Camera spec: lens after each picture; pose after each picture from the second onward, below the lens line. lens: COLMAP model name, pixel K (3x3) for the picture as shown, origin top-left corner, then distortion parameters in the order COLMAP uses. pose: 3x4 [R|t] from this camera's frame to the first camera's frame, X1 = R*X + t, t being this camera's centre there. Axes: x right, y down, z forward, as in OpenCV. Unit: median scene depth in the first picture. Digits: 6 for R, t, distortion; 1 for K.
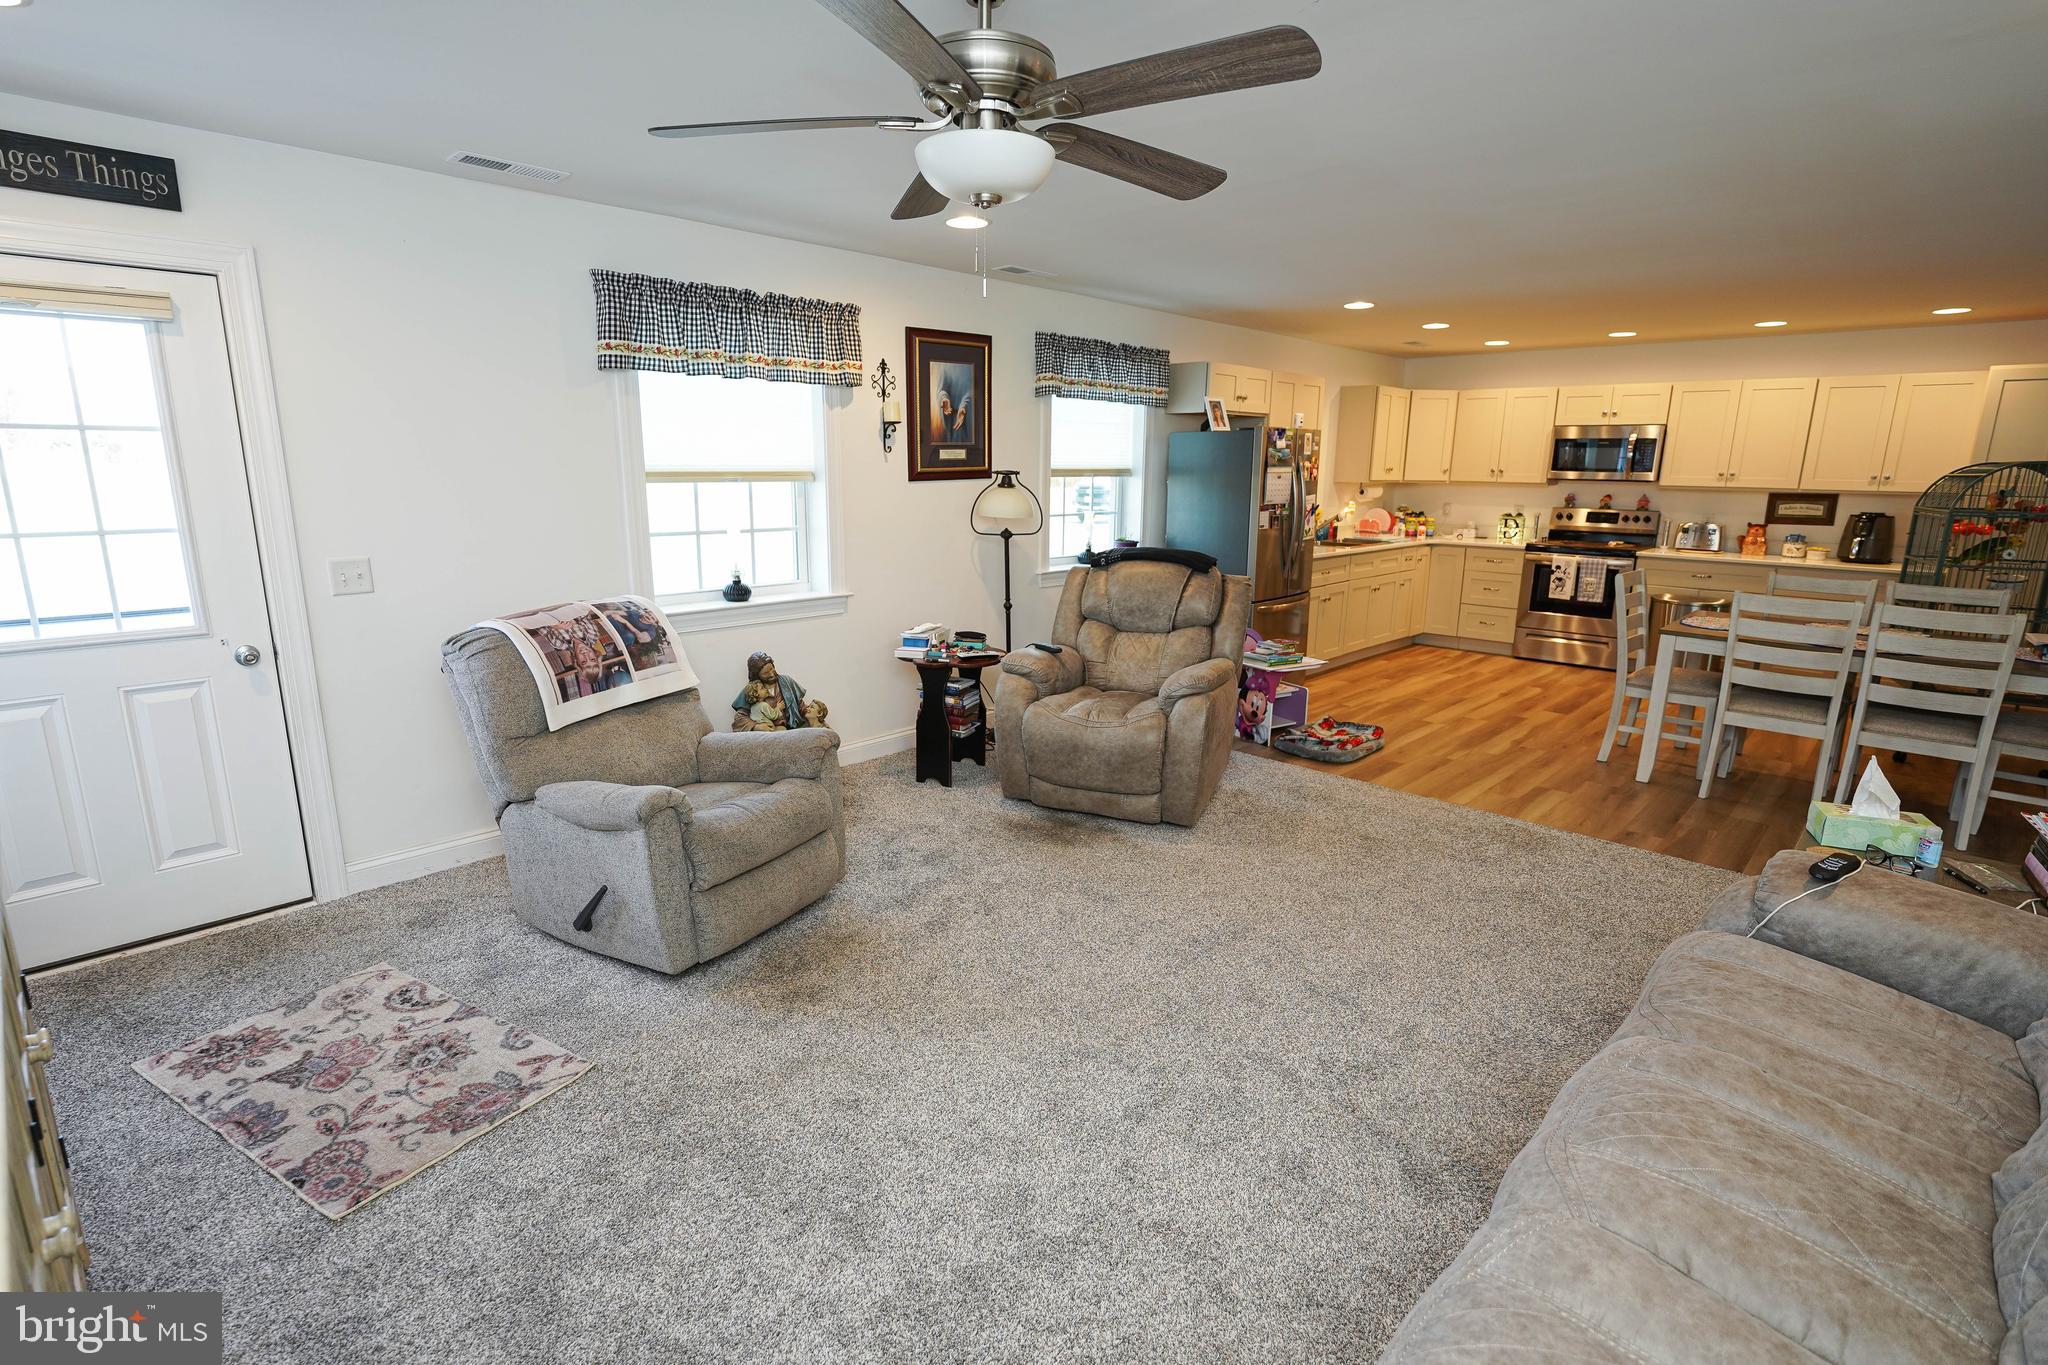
lens RADIAL K [[975.8, 0, 1024.0], [0, 975.8, 682.5], [0, 0, 1]] dist [-0.001546, -0.011030]
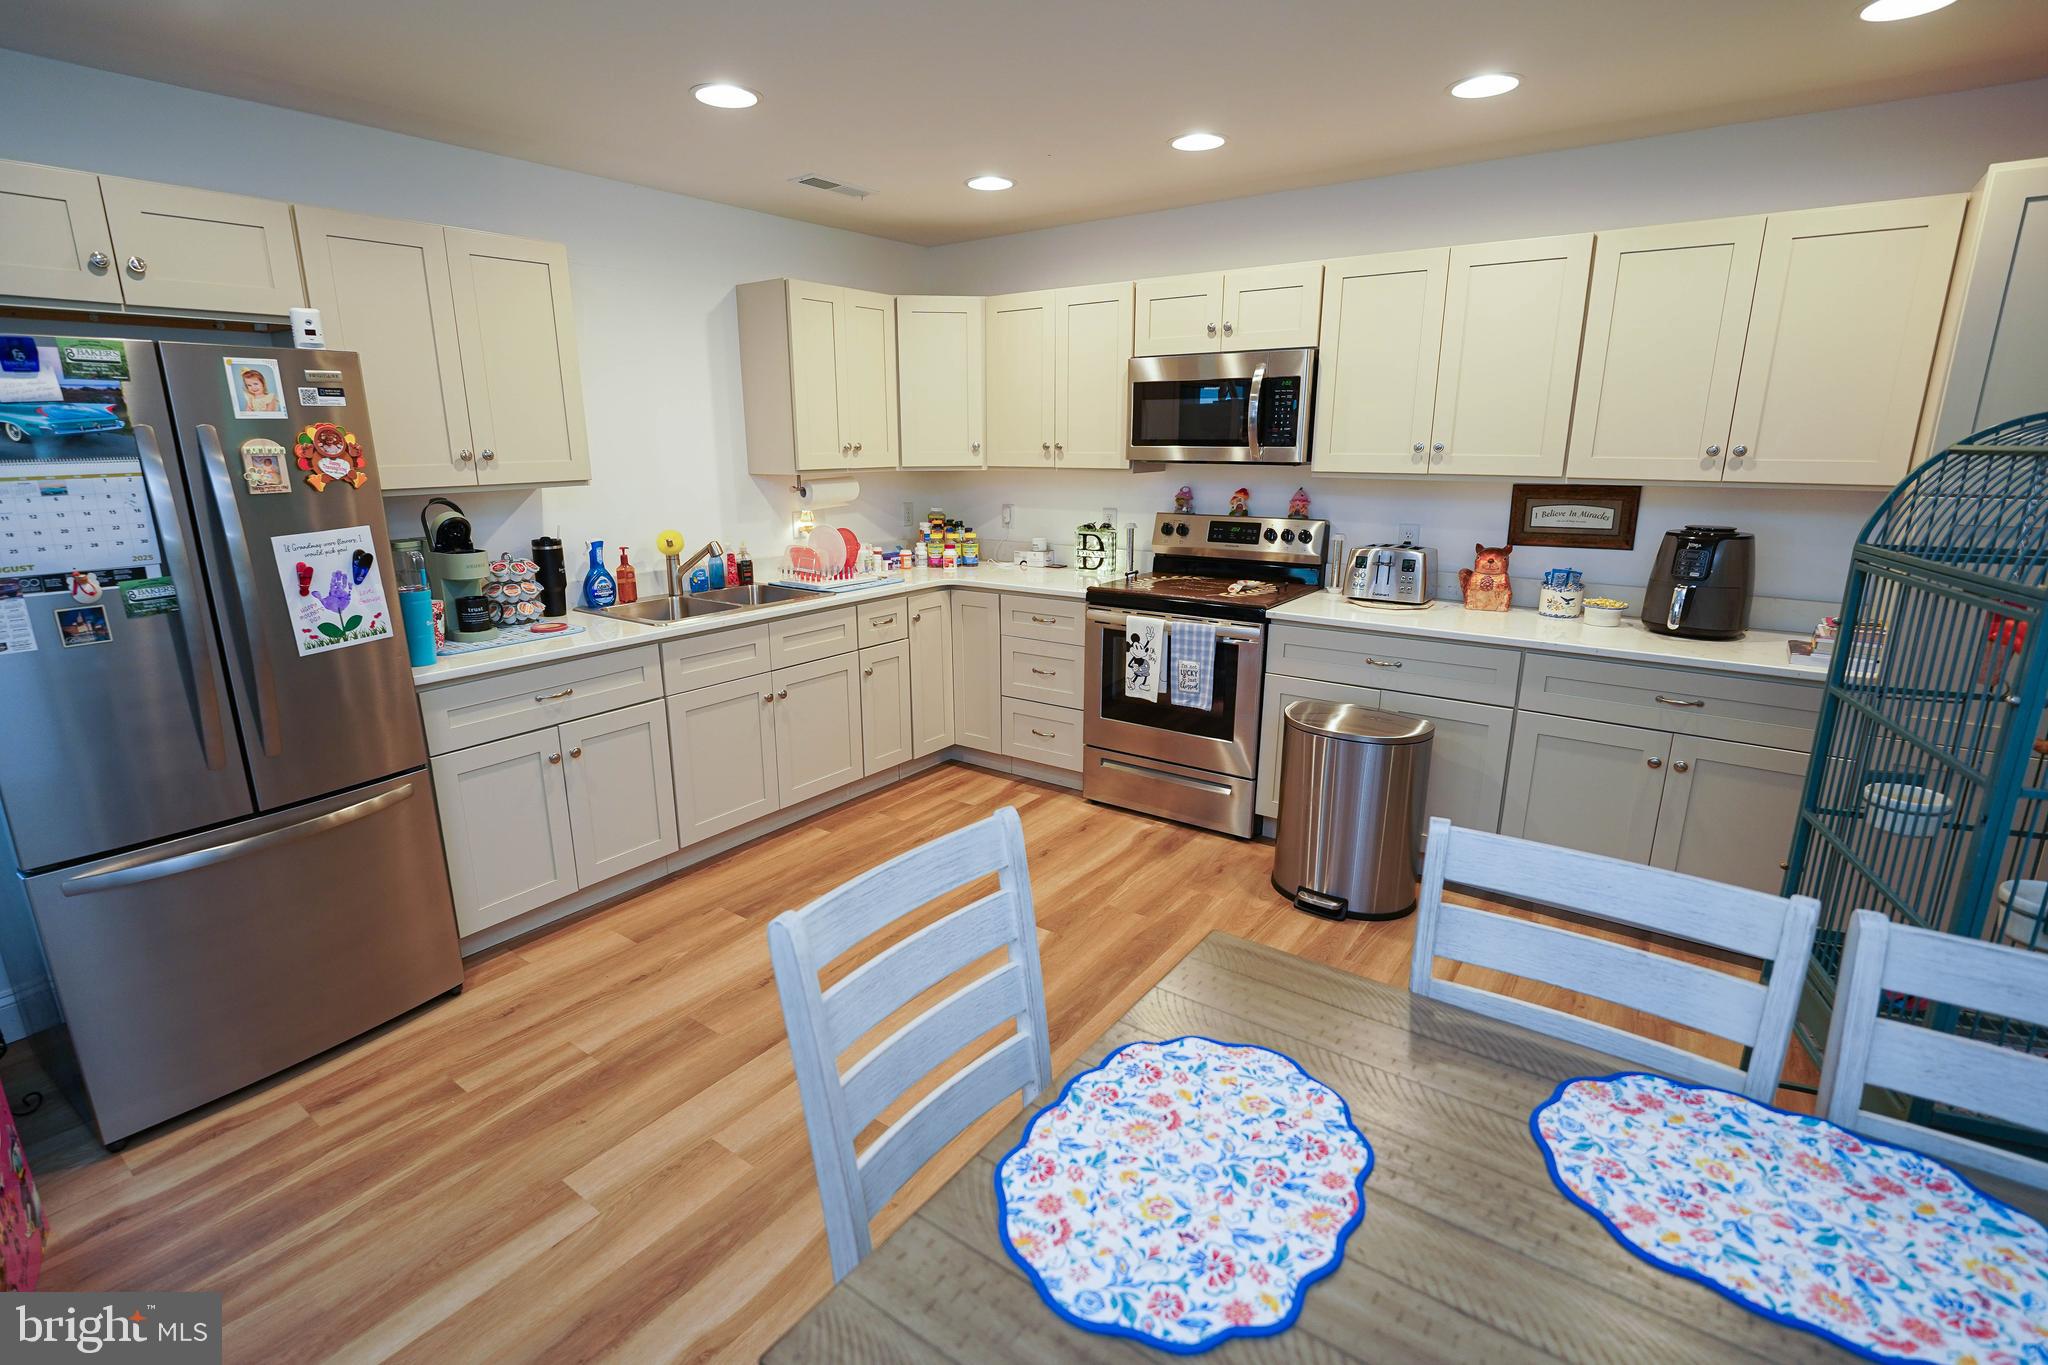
lens RADIAL K [[975.8, 0, 1024.0], [0, 975.8, 682.5], [0, 0, 1]] dist [-0.001546, -0.011030]
pose [[0.990248, -0.047342, 0.131024, 0.424685], [0.043875, 0.998610, 0.029221, -0.112843], [-0.132225, -0.023188, 0.990948, 0.506368]]
